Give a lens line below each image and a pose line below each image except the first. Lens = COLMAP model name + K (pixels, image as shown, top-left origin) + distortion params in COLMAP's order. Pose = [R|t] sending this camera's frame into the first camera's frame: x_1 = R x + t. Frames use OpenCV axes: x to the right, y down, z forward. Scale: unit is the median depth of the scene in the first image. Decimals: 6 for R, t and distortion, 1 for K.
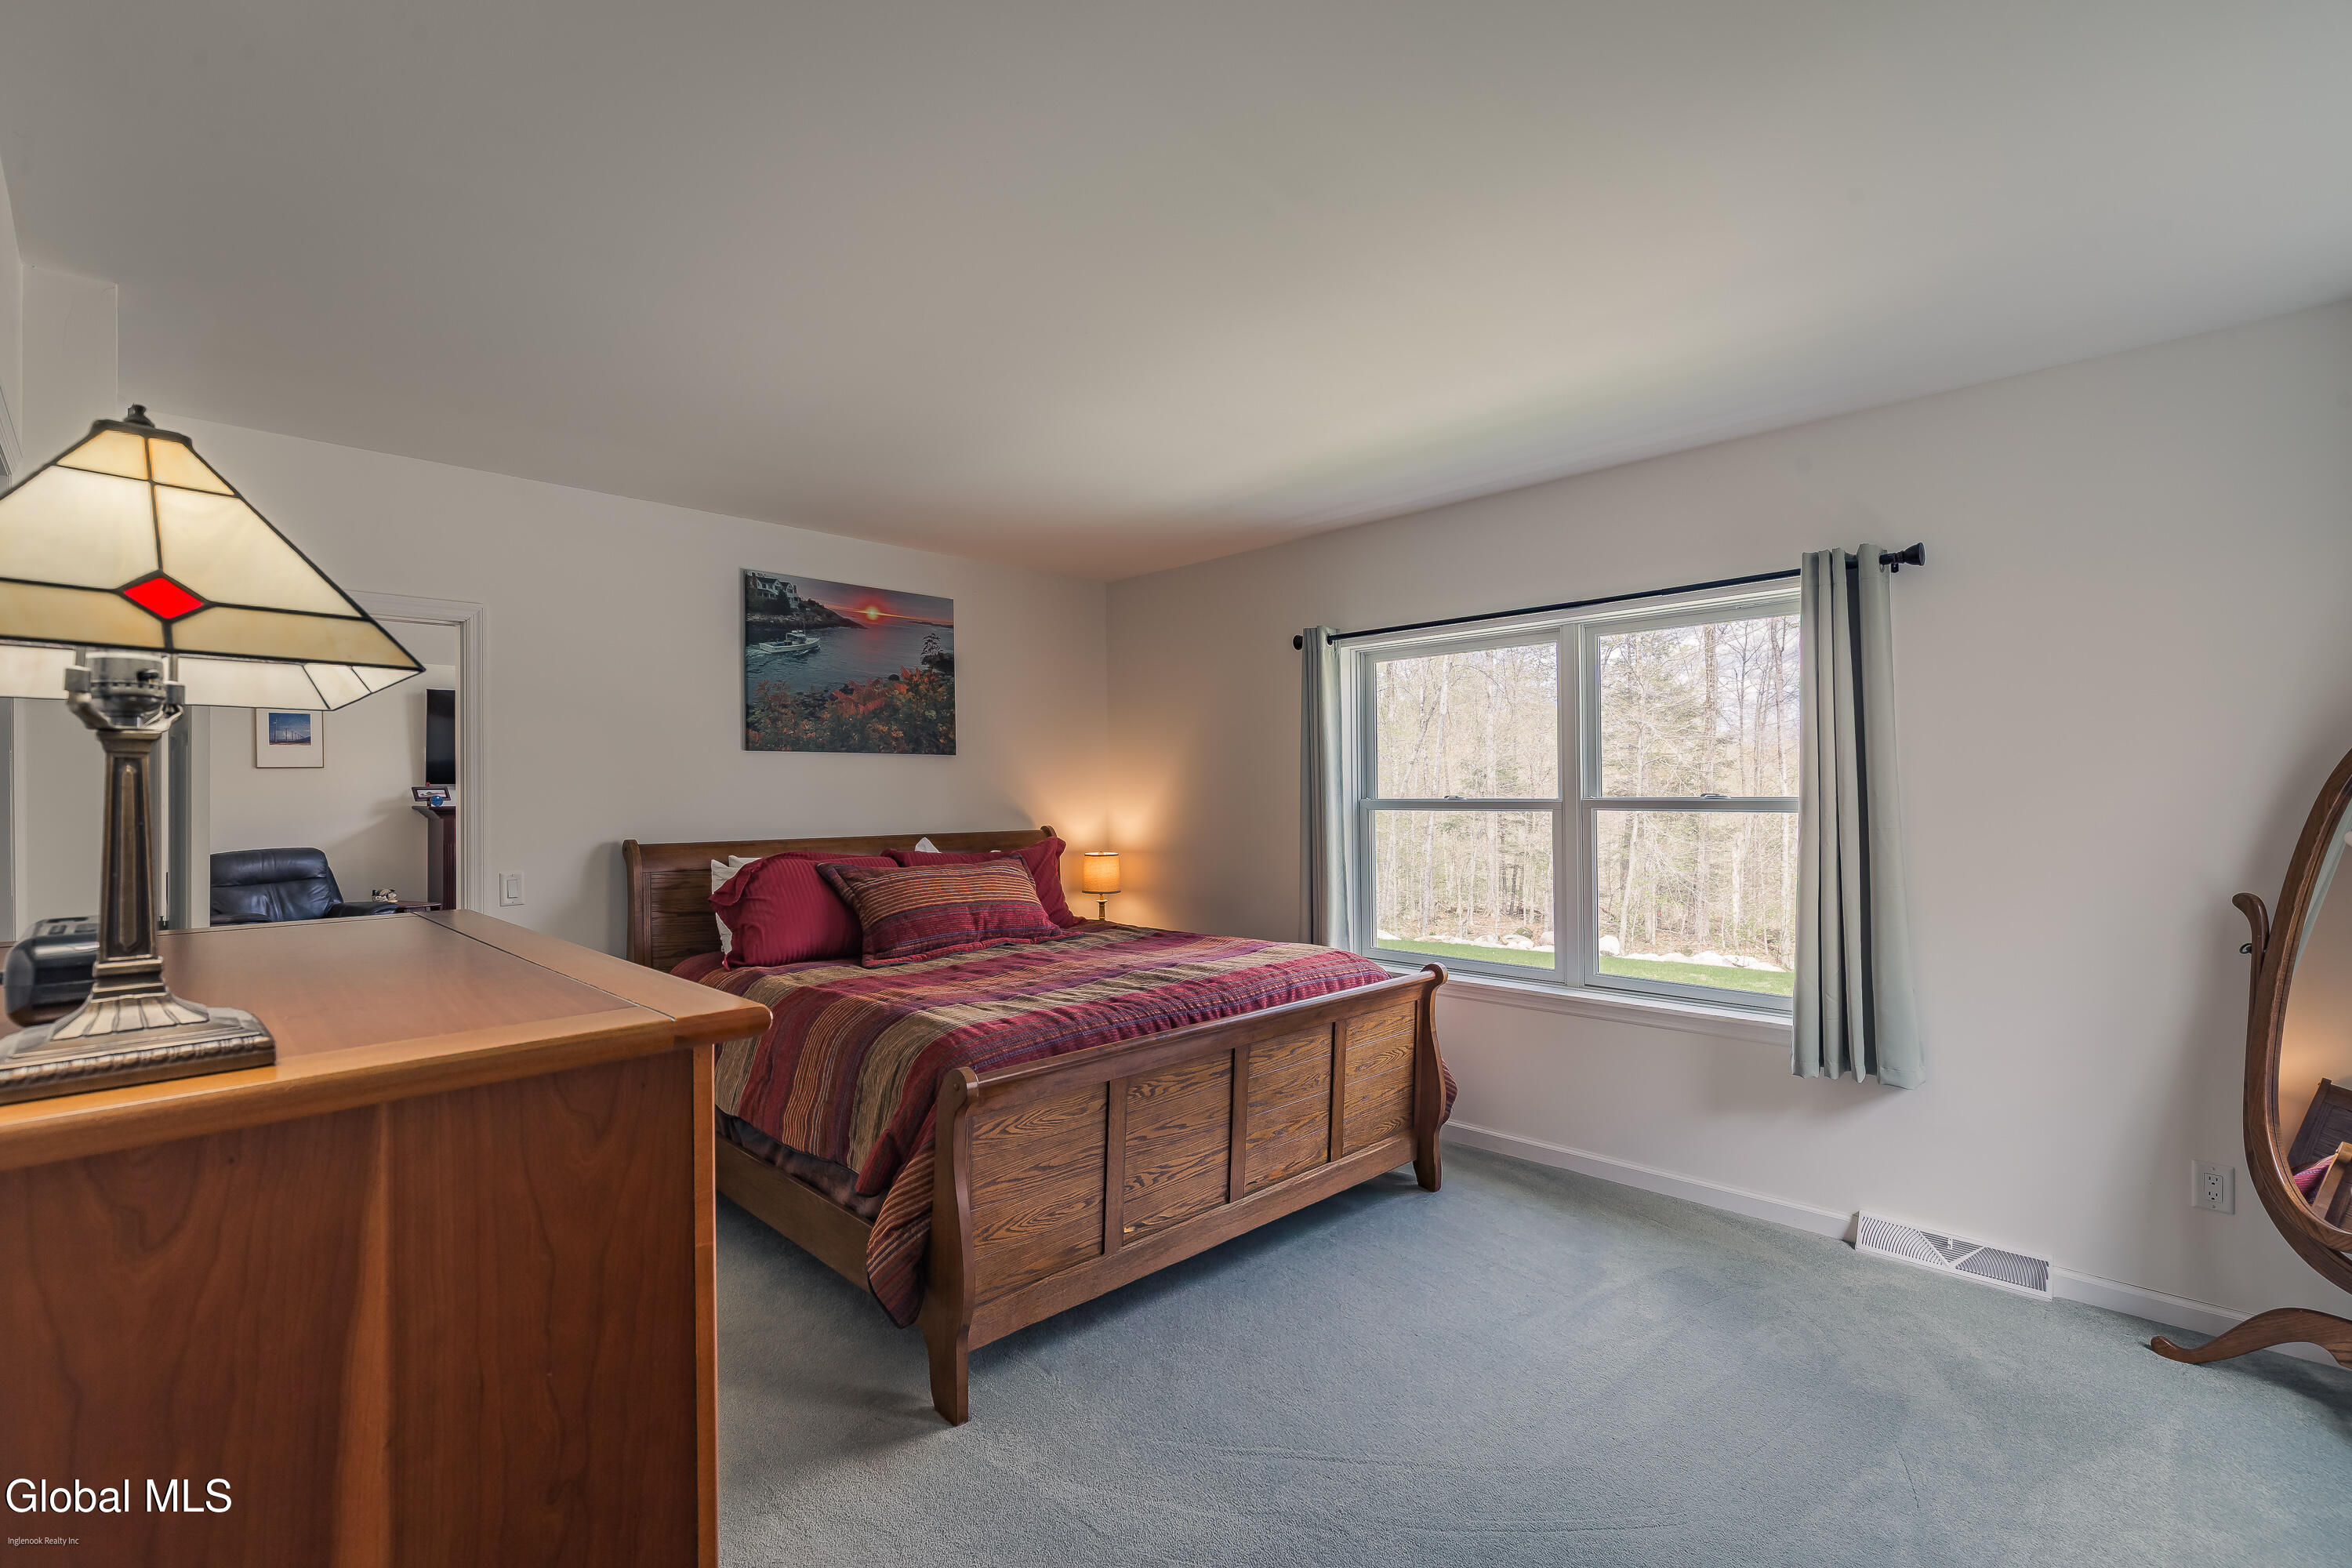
lens RADIAL K [[1051.5, 0, 1167.5], [0, 1051.5, 796.5], [0, 0, 1]] dist [0.001178, 0.000144]
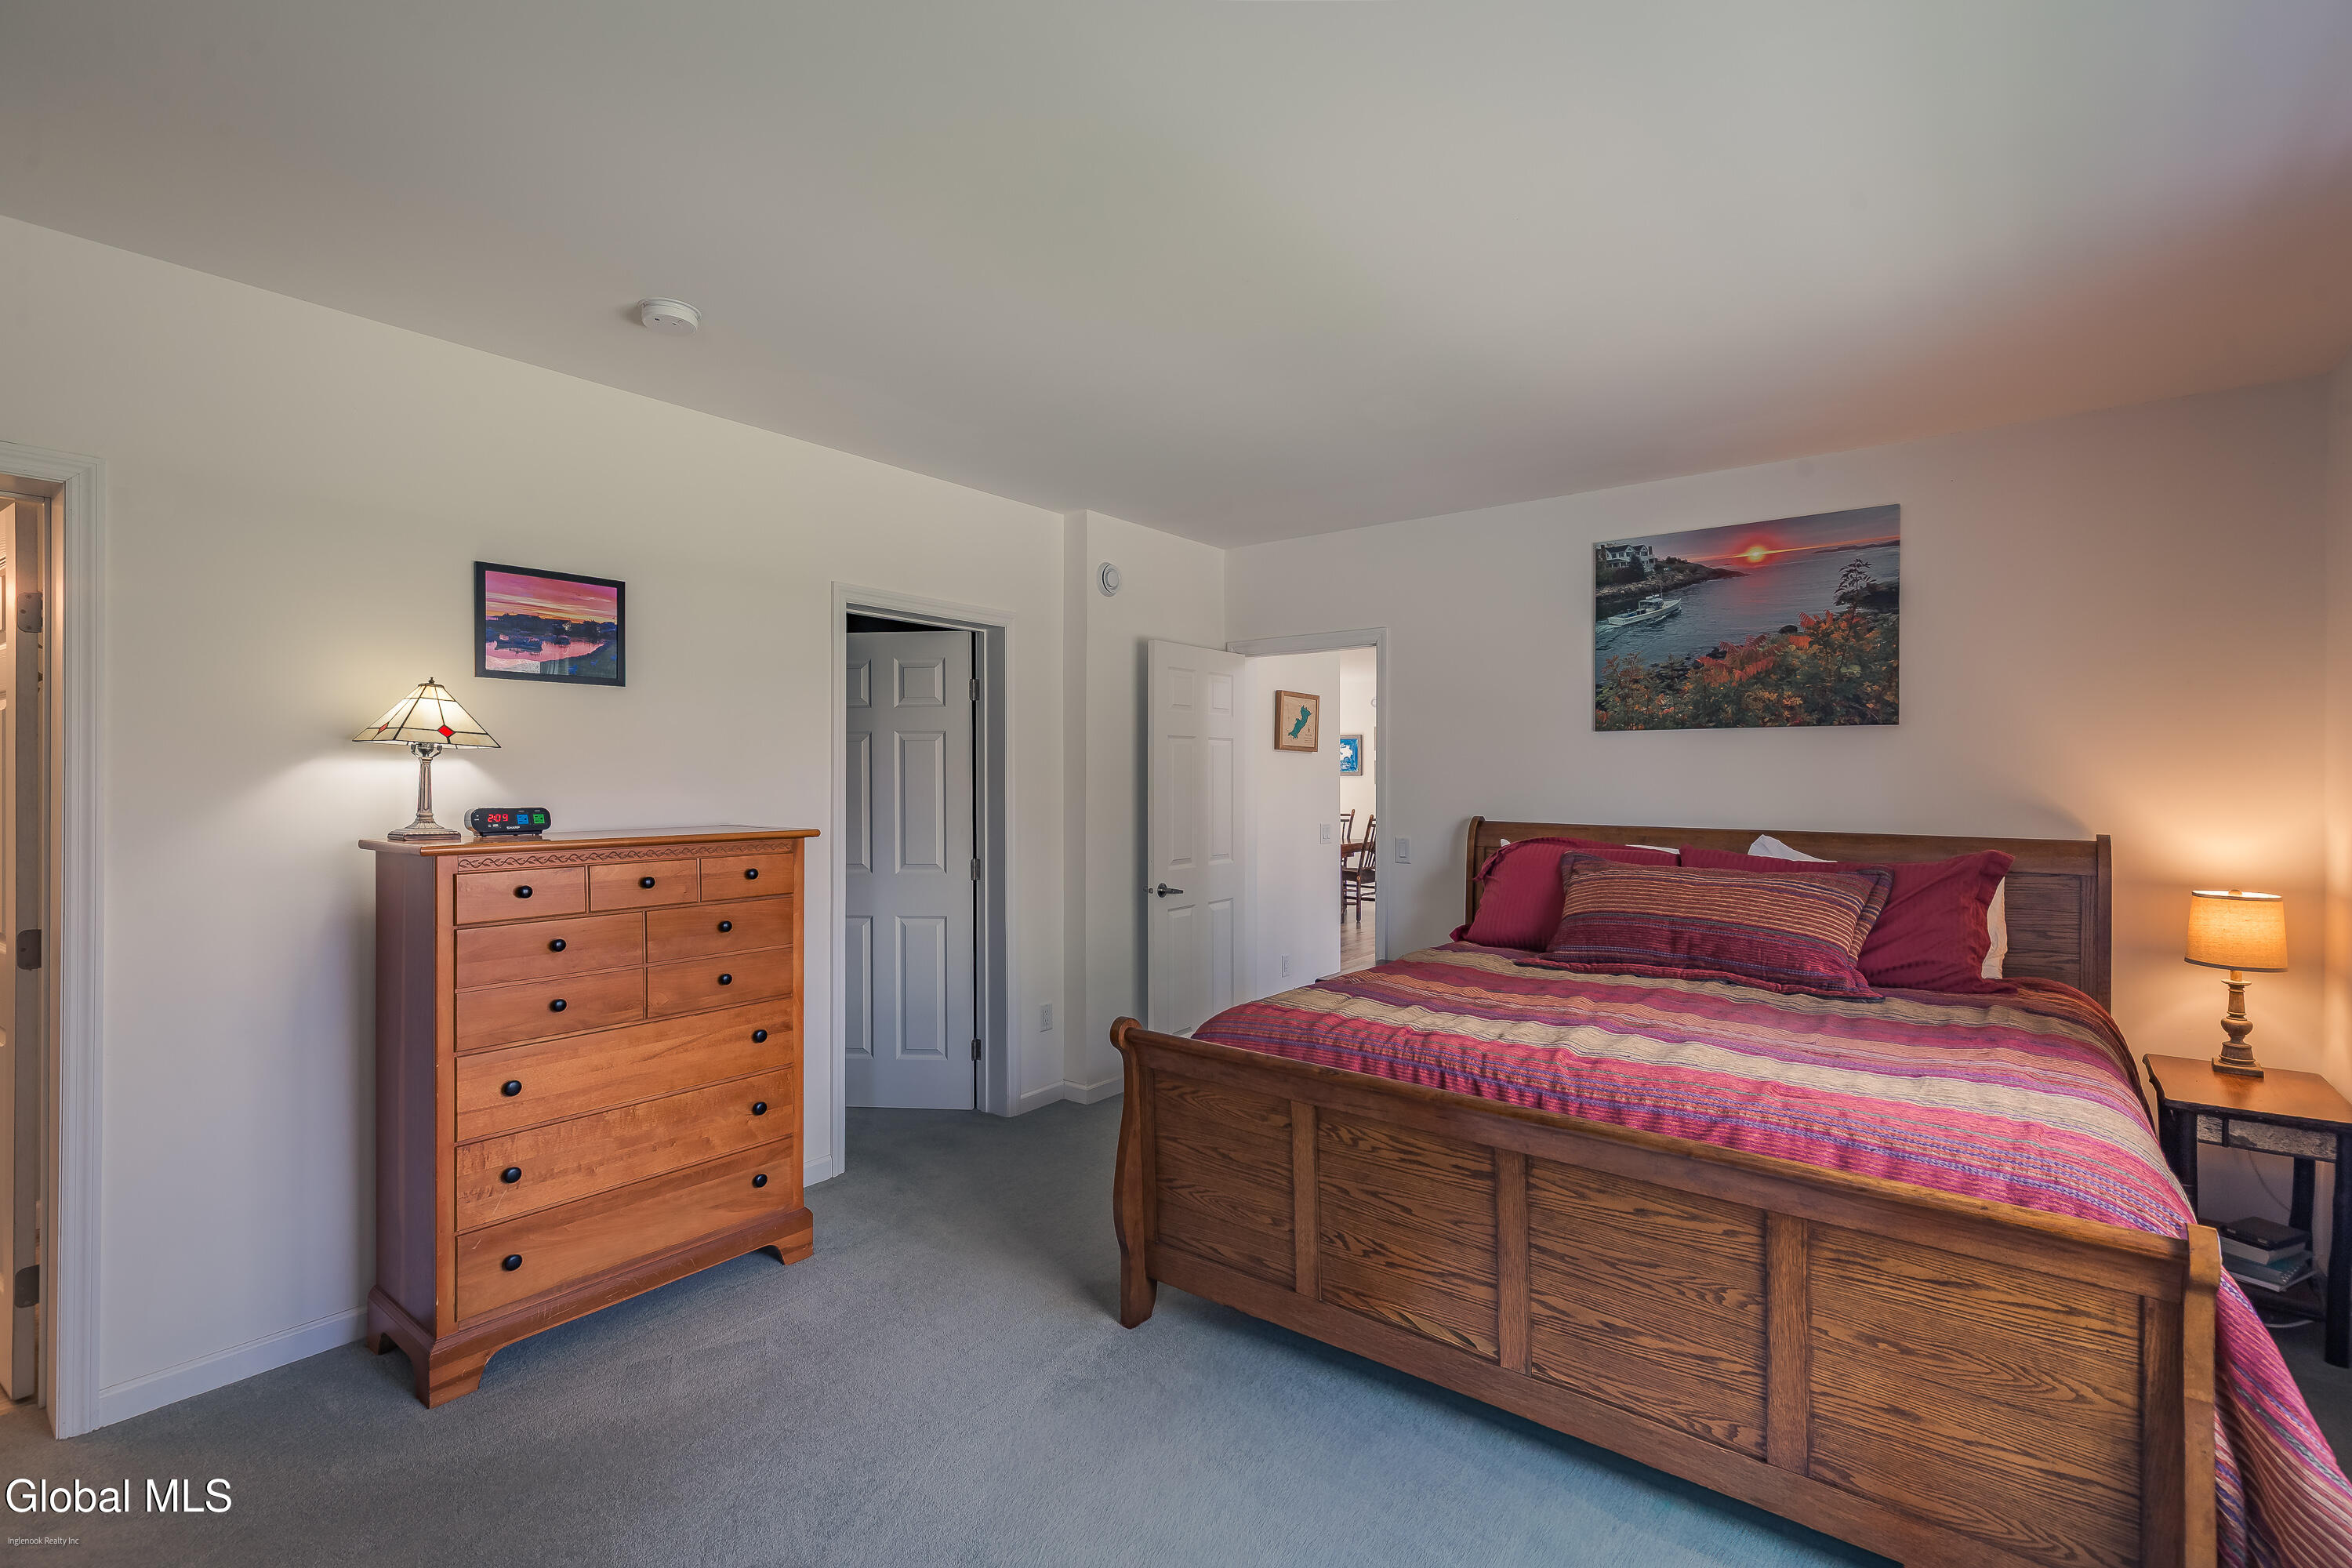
lens RADIAL K [[1053.8, 0, 1171.4], [0, 1053.8, 791.3], [0, 0, 1]] dist [0.000890, 0.000350]
pose [[0.119297, 0.022205, -0.992610, 0.488283], [-0.008661, 0.999735, 0.021324, -0.005882], [0.992821, 0.006053, 0.119457, 0.474269]]
